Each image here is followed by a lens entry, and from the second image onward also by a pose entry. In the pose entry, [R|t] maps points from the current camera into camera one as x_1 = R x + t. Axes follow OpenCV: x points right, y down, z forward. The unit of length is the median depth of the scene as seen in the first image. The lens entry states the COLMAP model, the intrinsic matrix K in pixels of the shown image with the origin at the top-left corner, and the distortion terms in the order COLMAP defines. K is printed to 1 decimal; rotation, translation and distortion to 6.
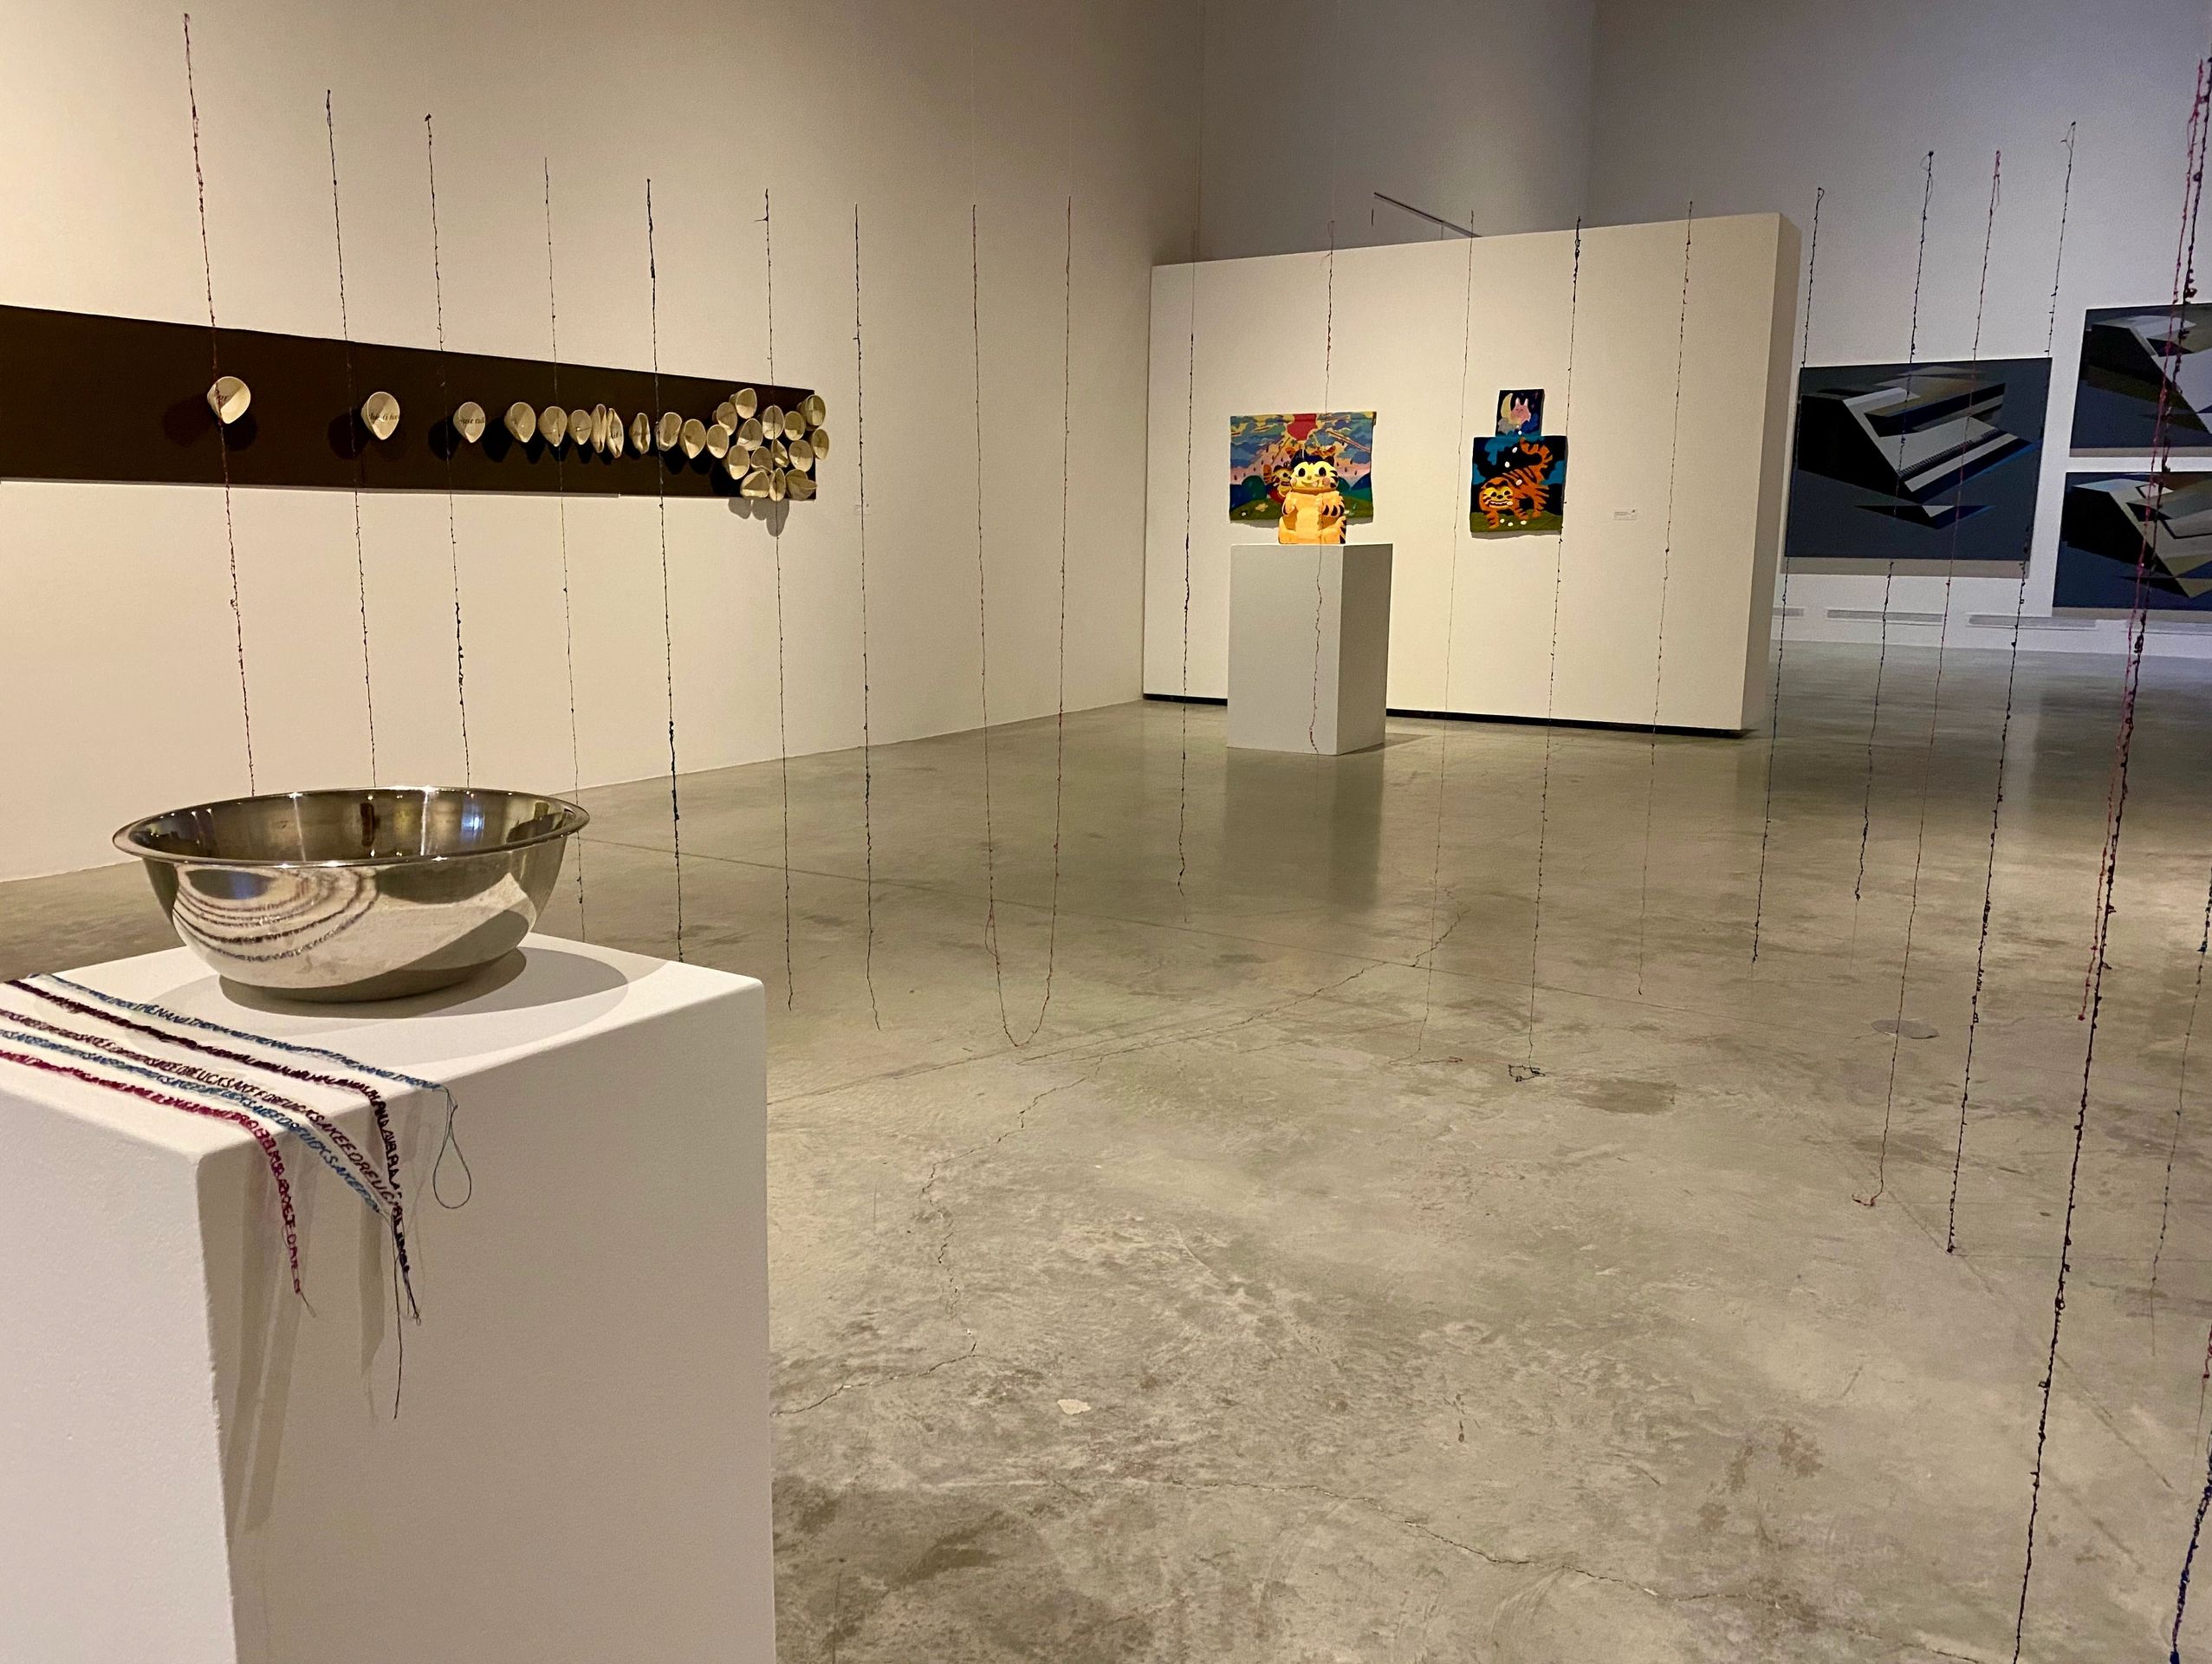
lens RADIAL K [[1660.0, 0, 1056.2], [0, 1660.0, 889.7], [0, 0, 1]] dist [0.014926, -0.040902]
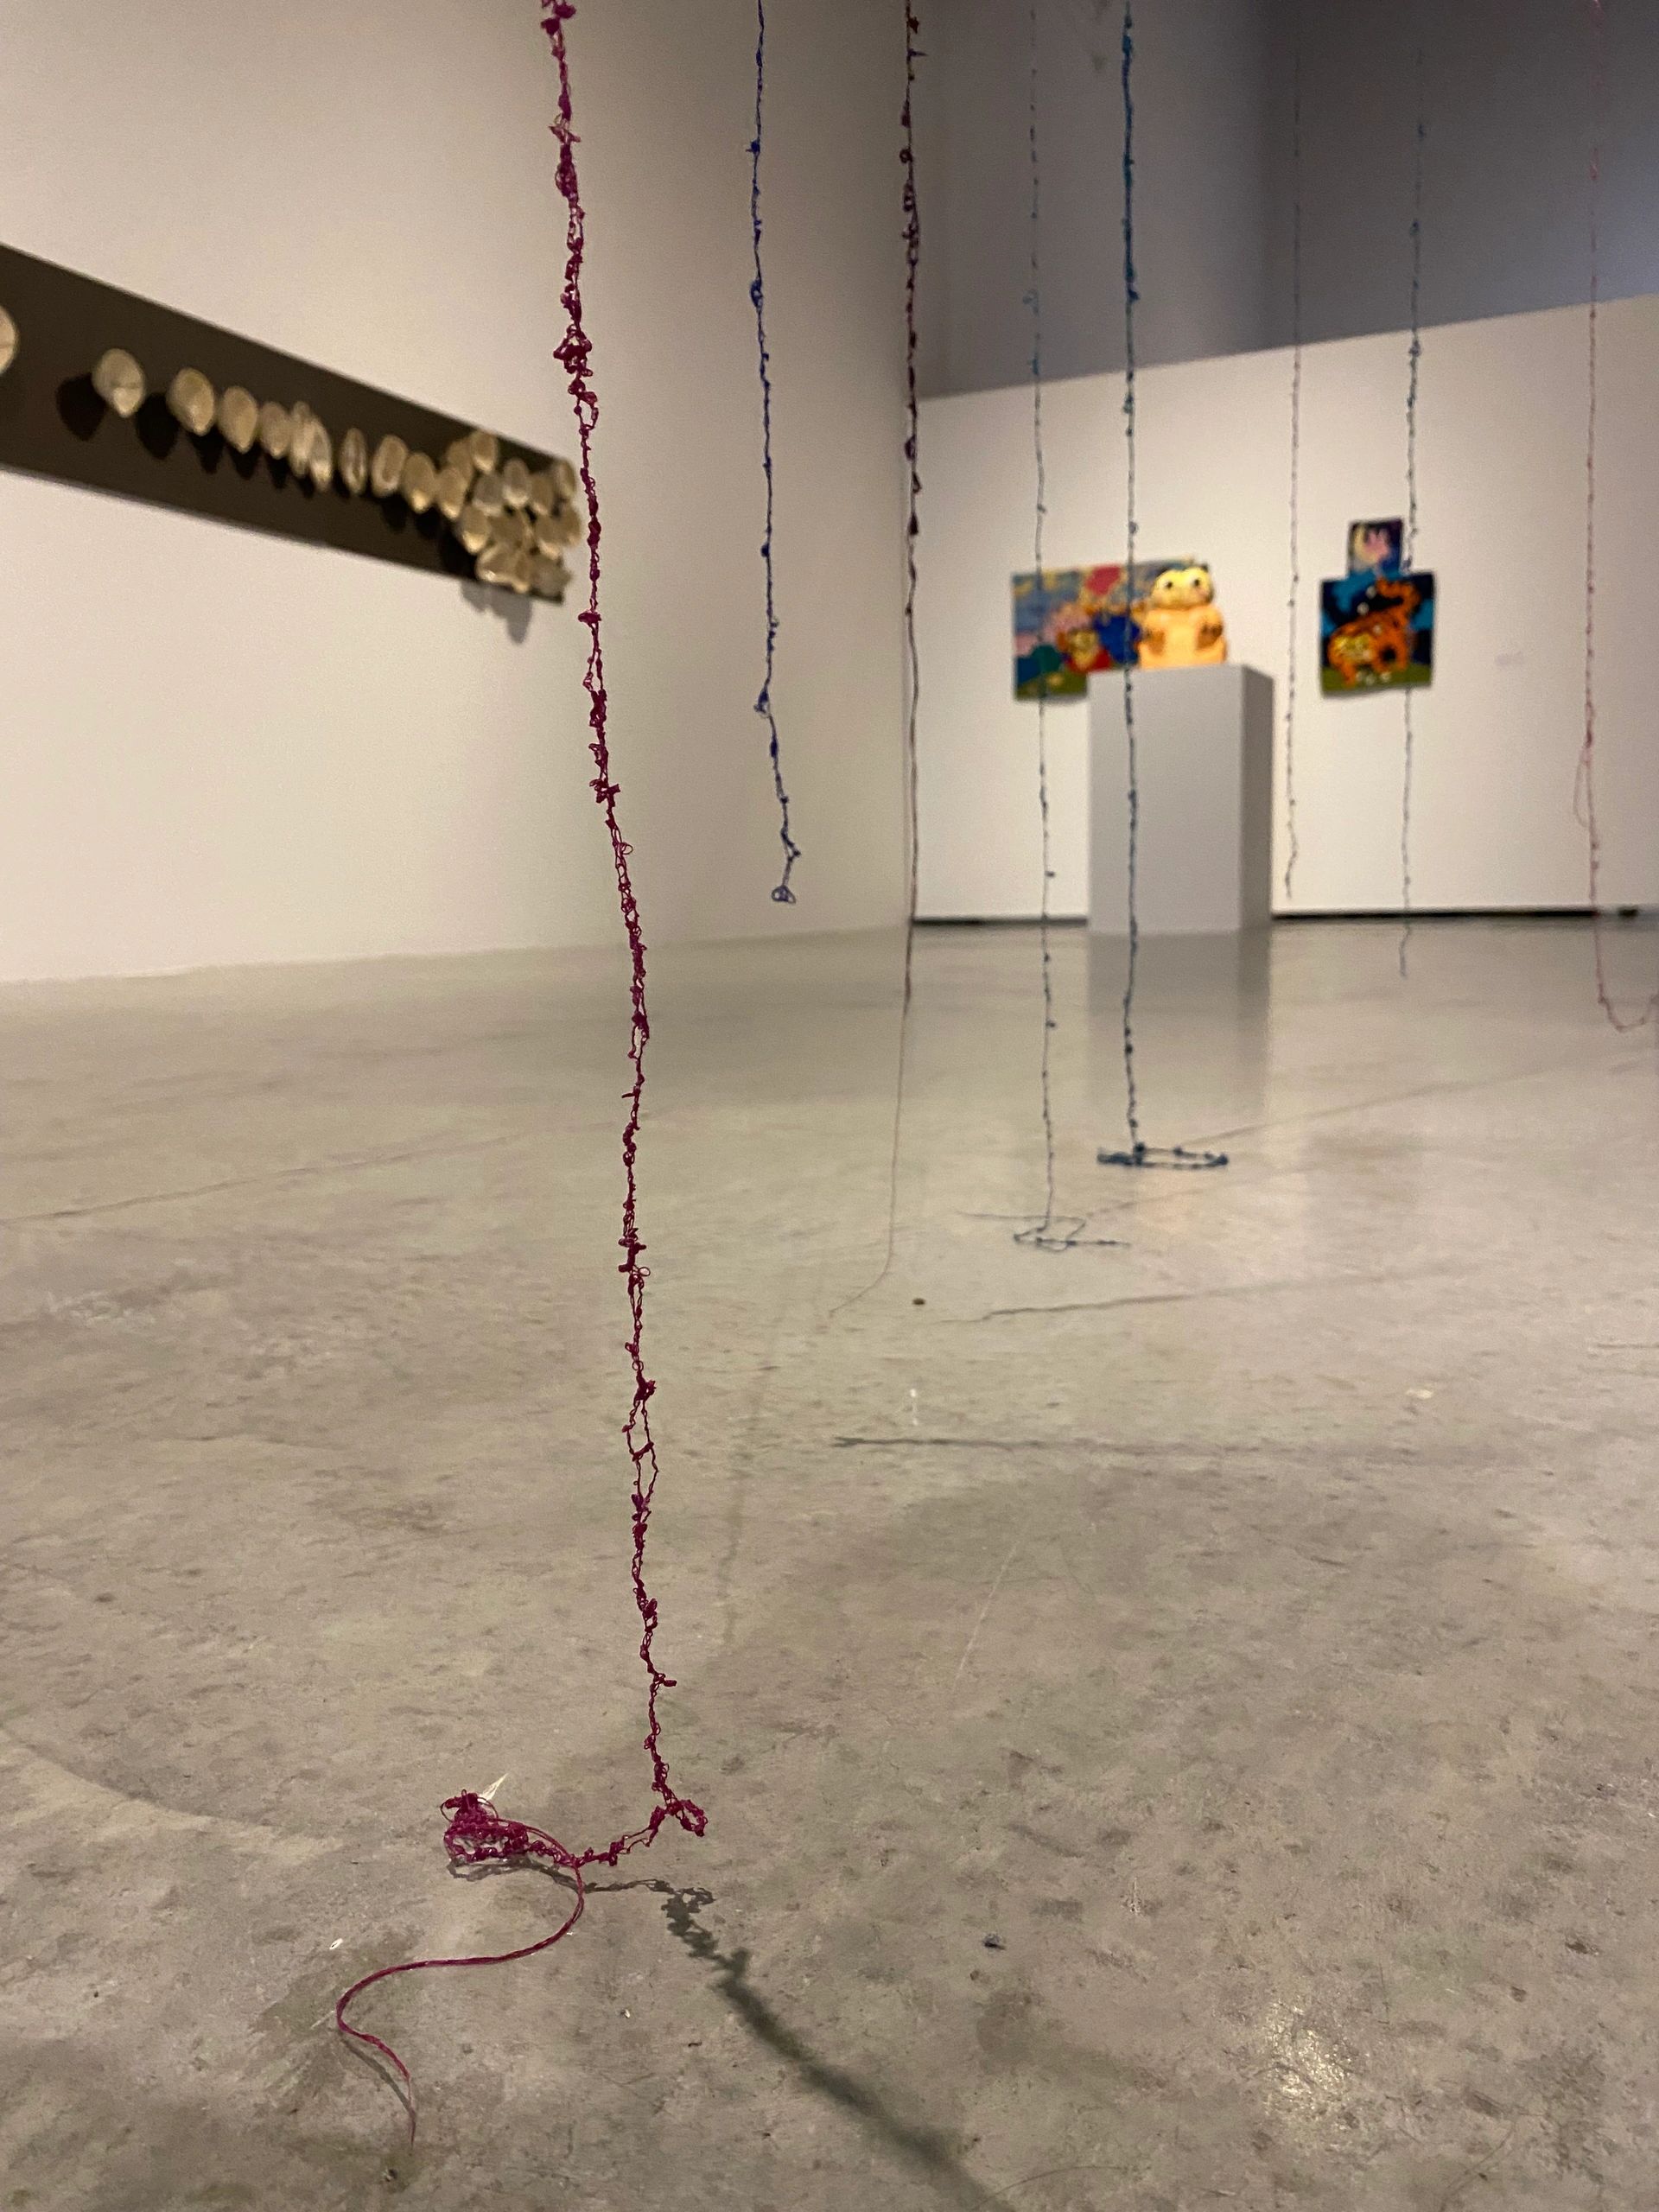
lens RADIAL K [[1659.7, 0, 831.5], [0, 1659.7, 1097.8], [0, 0, 1]] dist [0.014926, -0.040902]
pose [[0.988333, -0.037736, 0.147559, -0.129088], [0.053046, 0.993447, -0.101241, 0.061258], [-0.142772, 0.107887, 0.983858, 0.240280]]
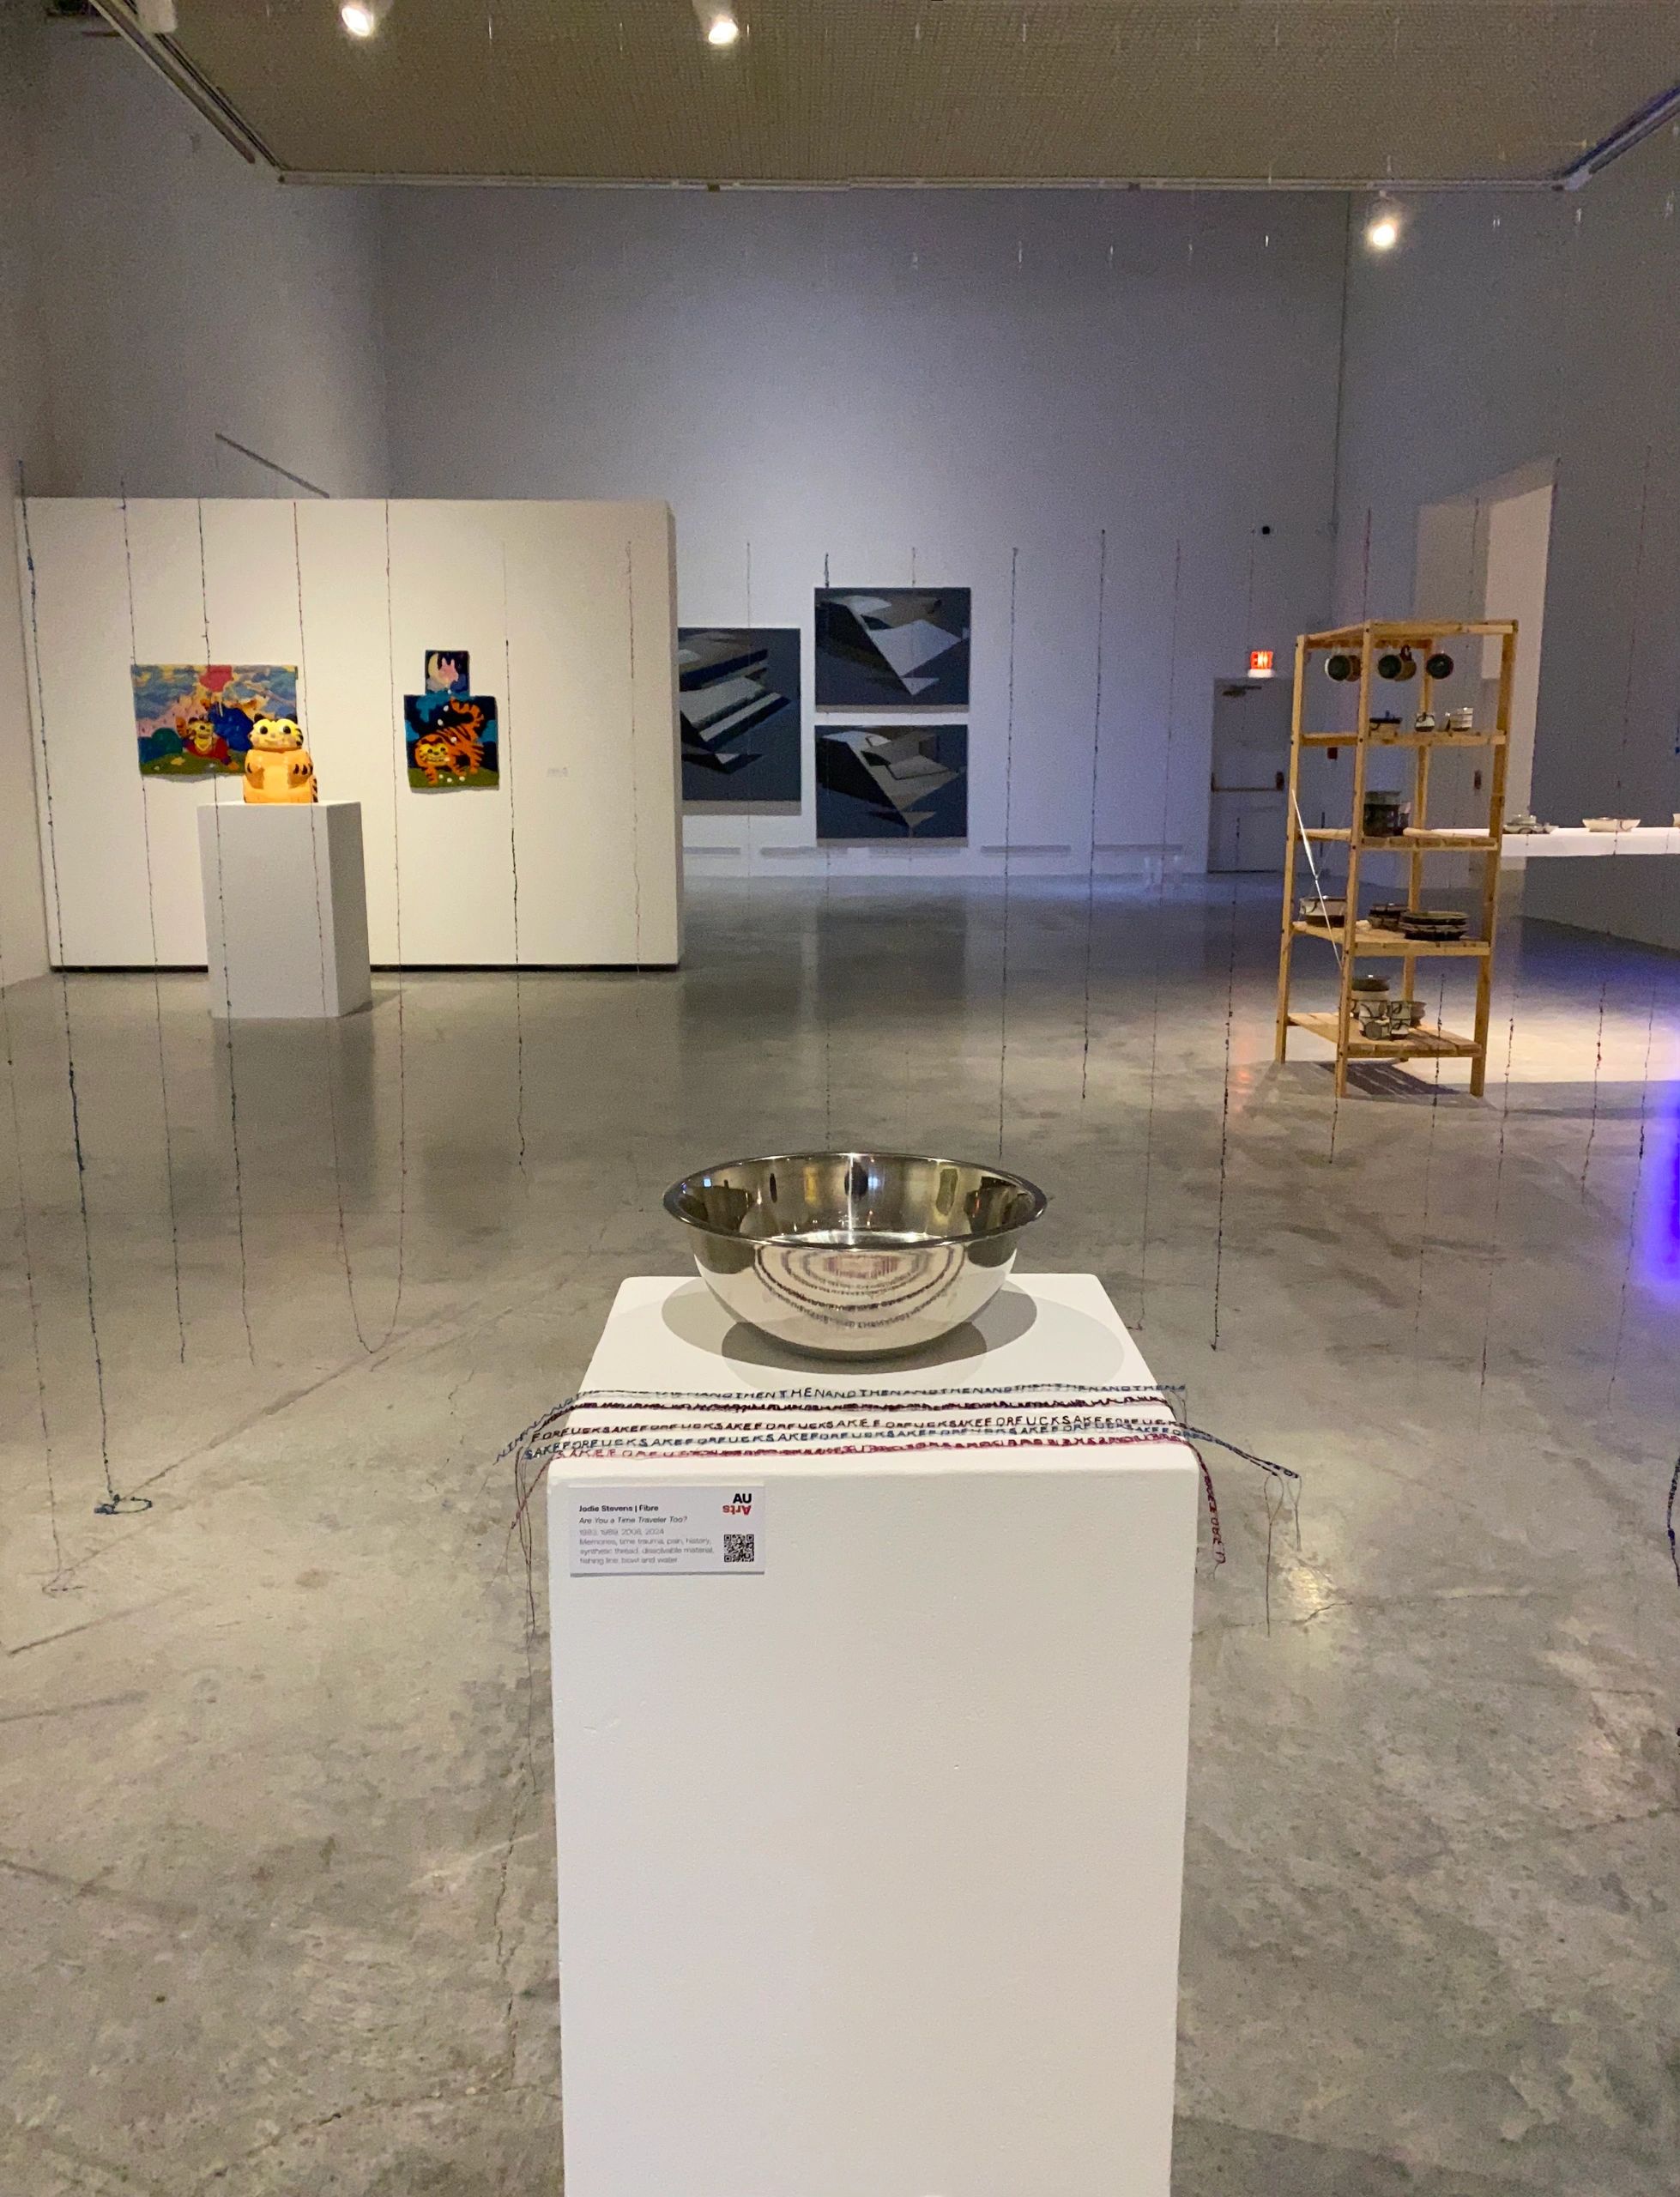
lens RADIAL K [[1684.2, 0, 857.3], [0, 1684.2, 1104.4], [0, 0, 1]] dist [-0.002055, -0.006433]
pose [[0.811222, -0.116256, 0.573065, -0.145567], [0.122908, 0.992043, 0.027267, -0.018062], [-0.571676, 0.048315, 0.819056, 0.010014]]
